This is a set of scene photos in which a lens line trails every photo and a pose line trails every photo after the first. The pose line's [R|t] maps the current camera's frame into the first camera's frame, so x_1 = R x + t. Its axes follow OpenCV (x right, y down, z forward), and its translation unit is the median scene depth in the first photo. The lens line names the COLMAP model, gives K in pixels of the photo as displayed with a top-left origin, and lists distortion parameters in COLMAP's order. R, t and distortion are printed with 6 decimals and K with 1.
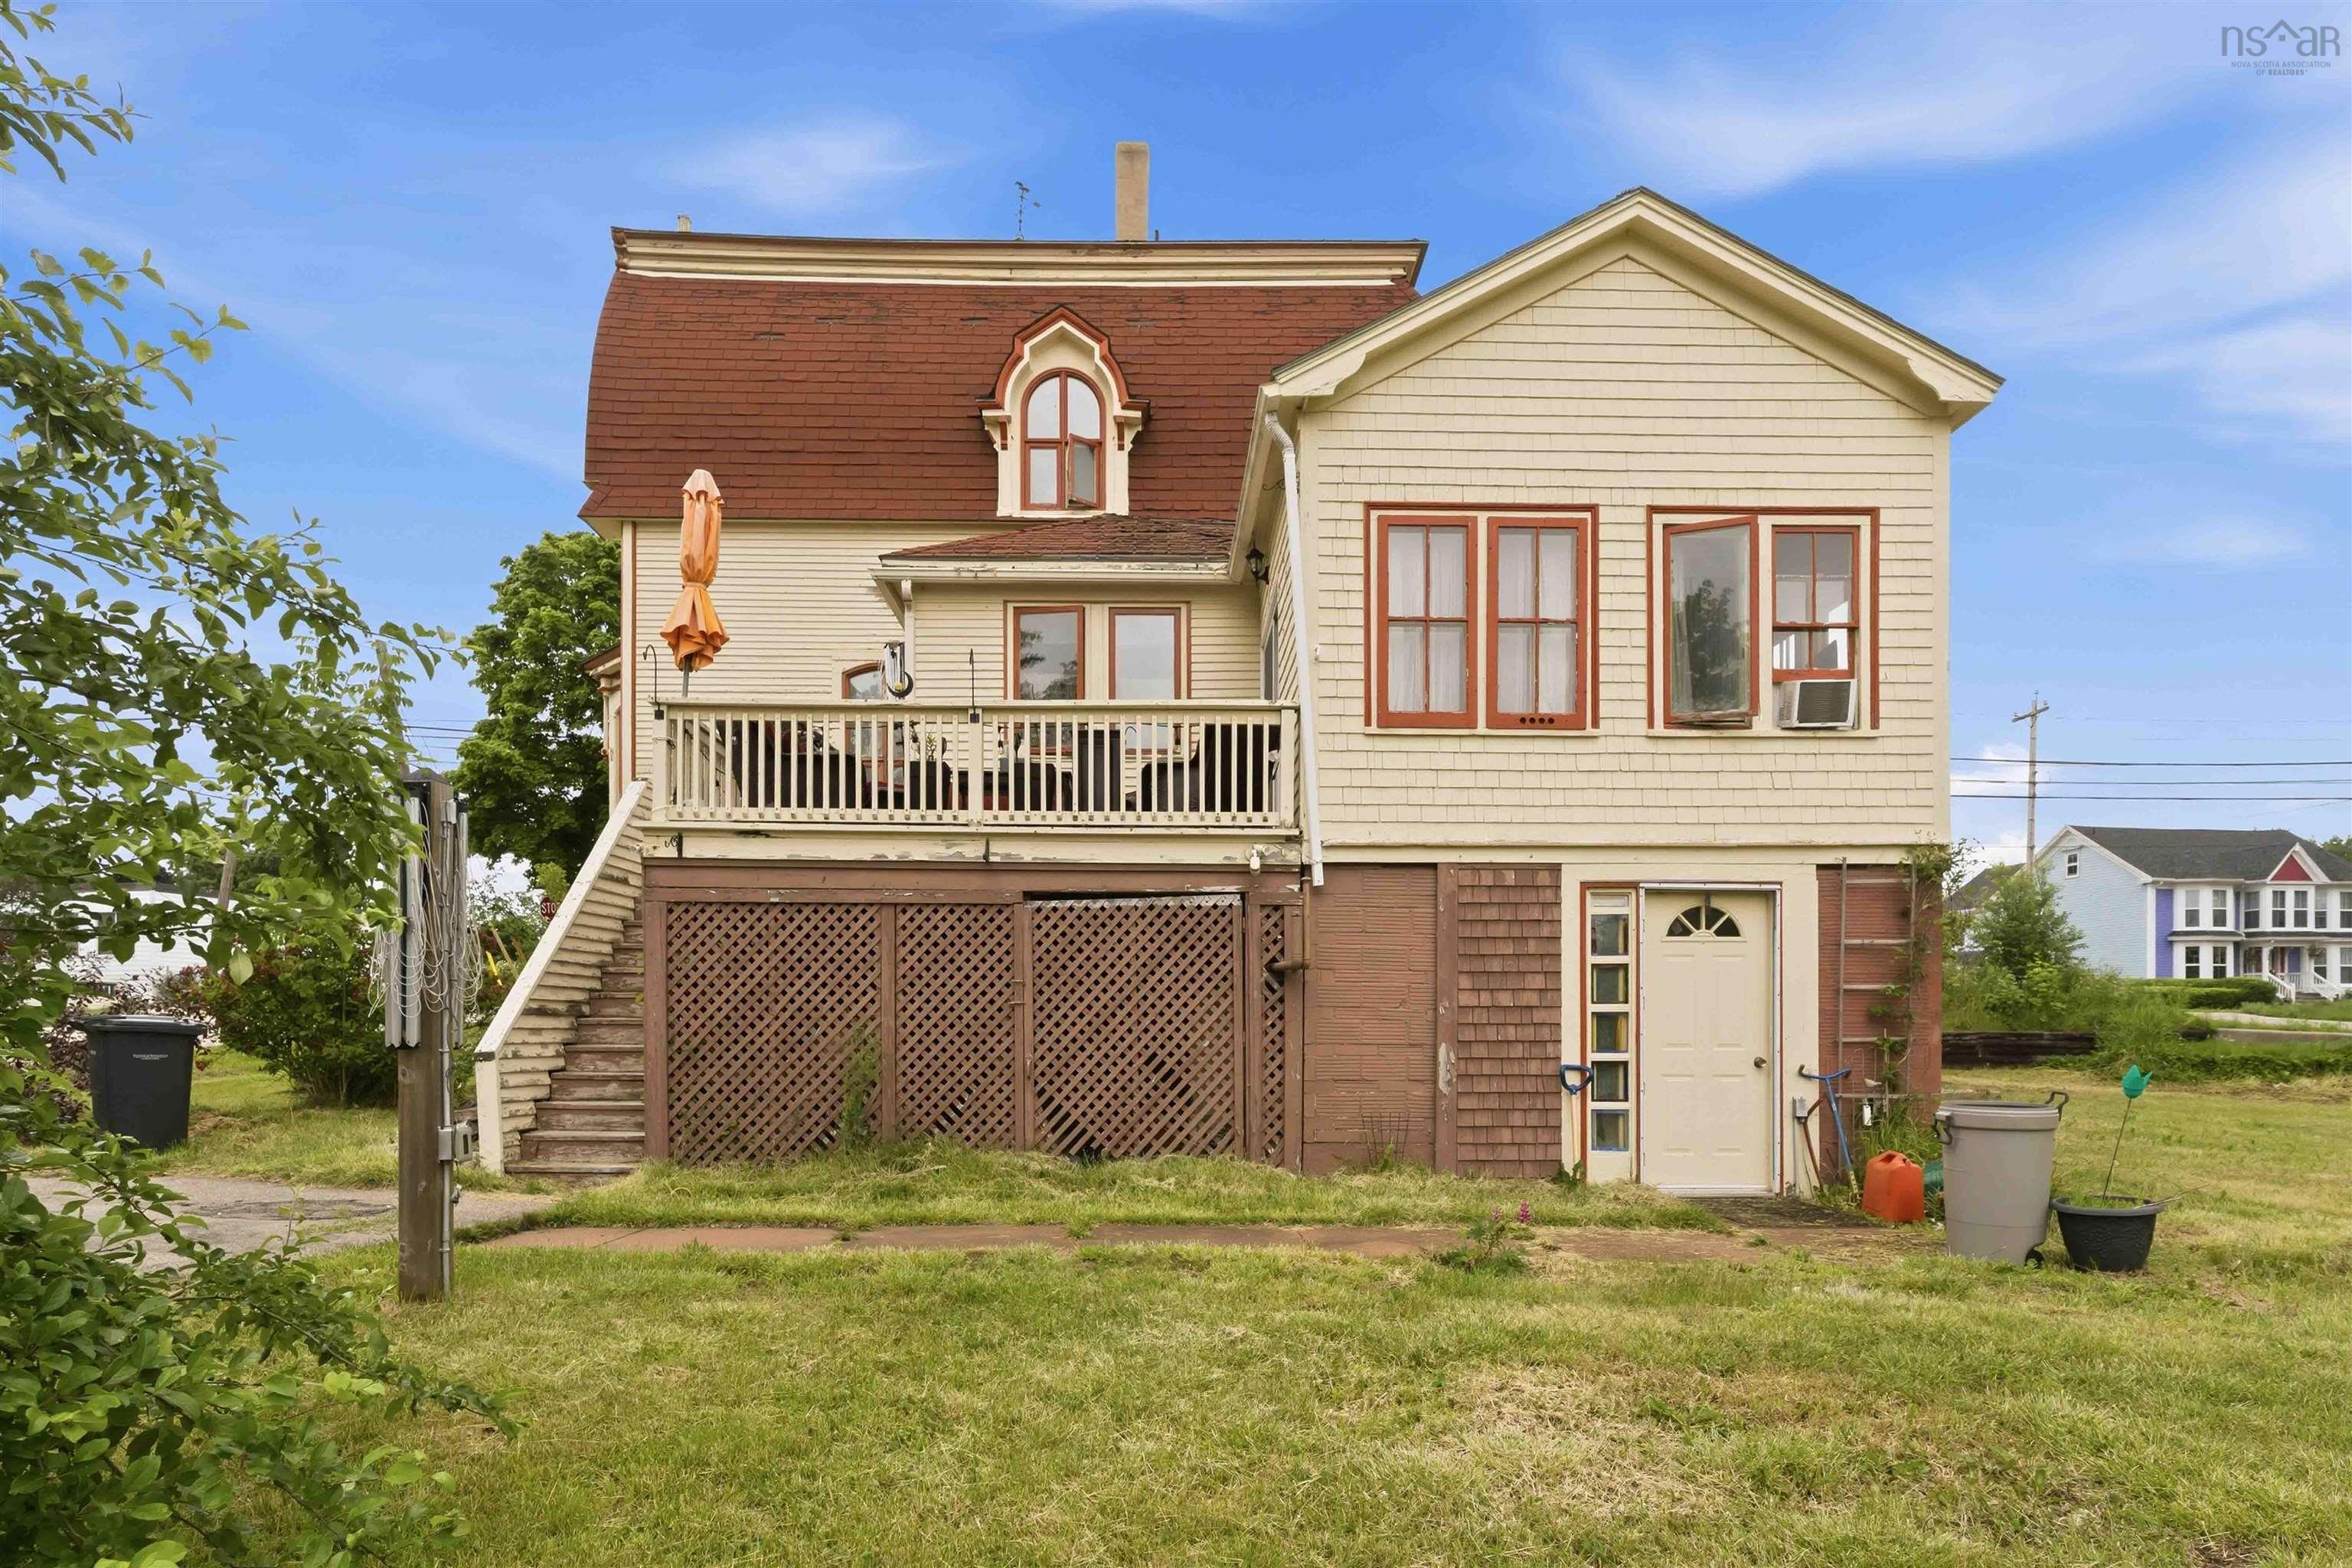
lens RADIAL K [[1287.8, 0, 1207.6], [0, 1287.8, 1030.7], [0, 0, 1]] dist [-0.002566, -0.000285]
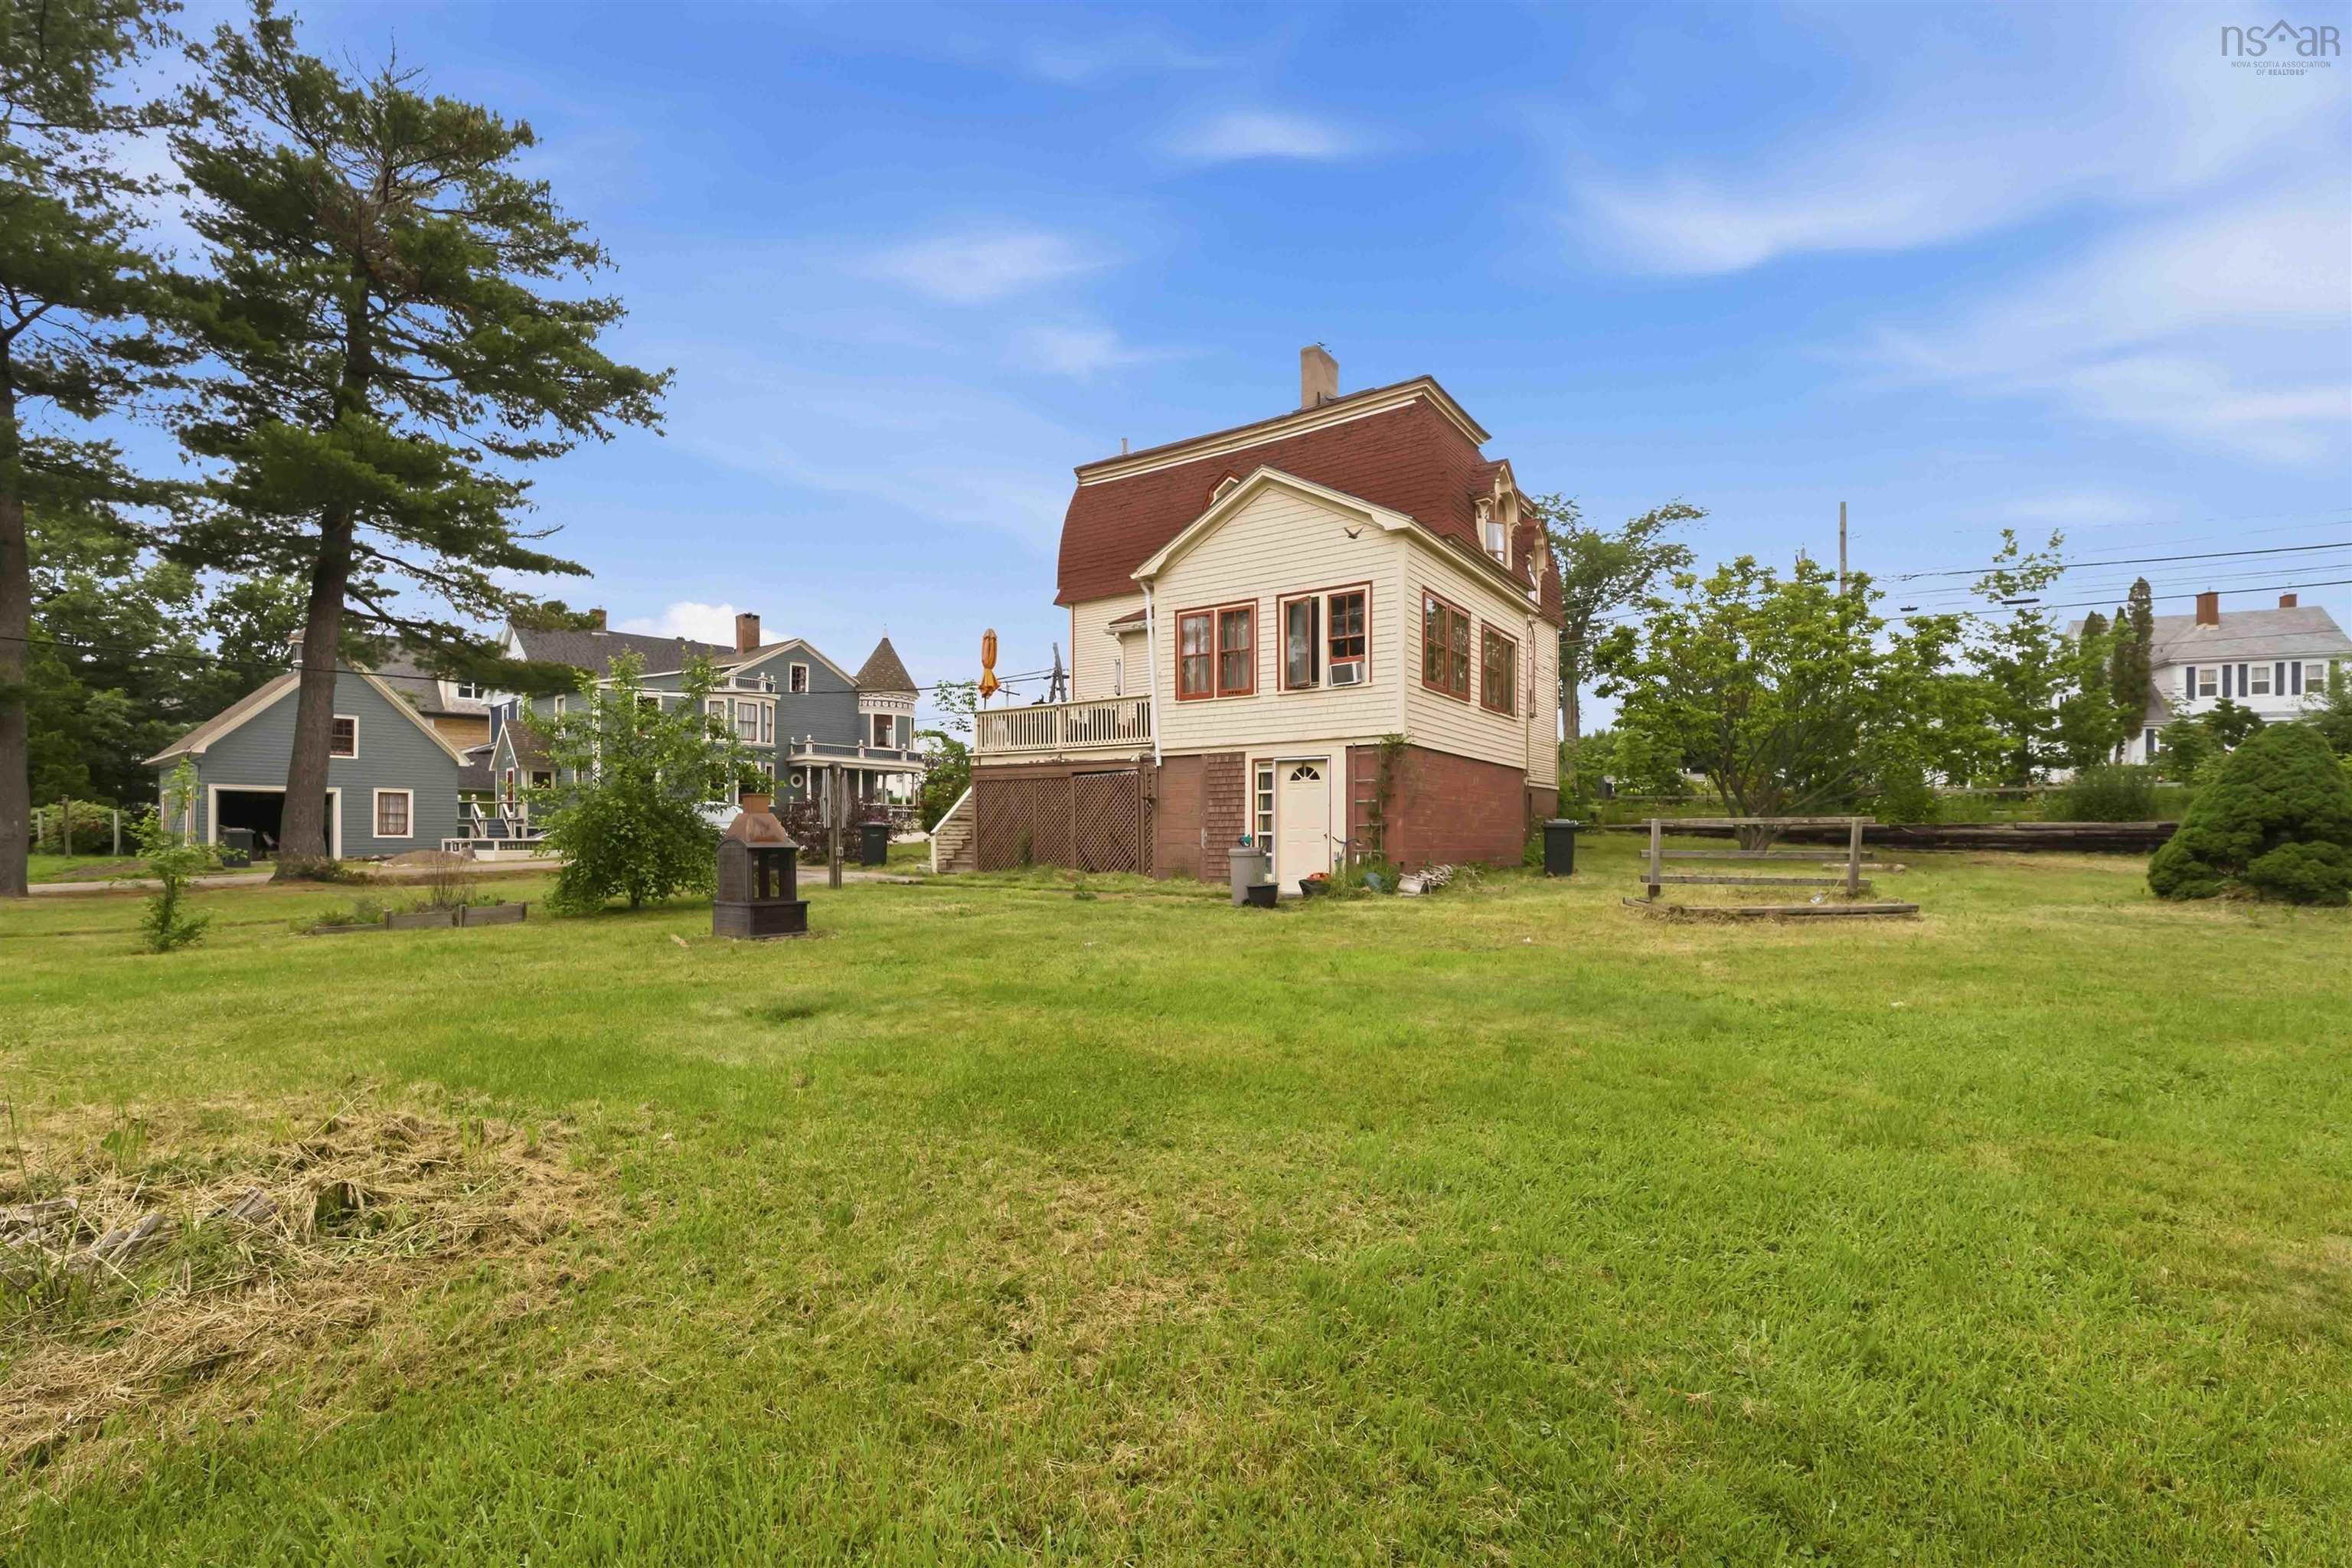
lens RADIAL K [[984.7, 0, 1169.8], [0, 984.7, 829.1], [0, 0, 1]] dist [0.010310, -0.000246]
pose [[0.816785, -0.004766, -0.576922, 1.199741], [0.002048, 0.999984, -0.005363, 0.021489], [0.576939, 0.003199, 0.816781, -0.553319]]
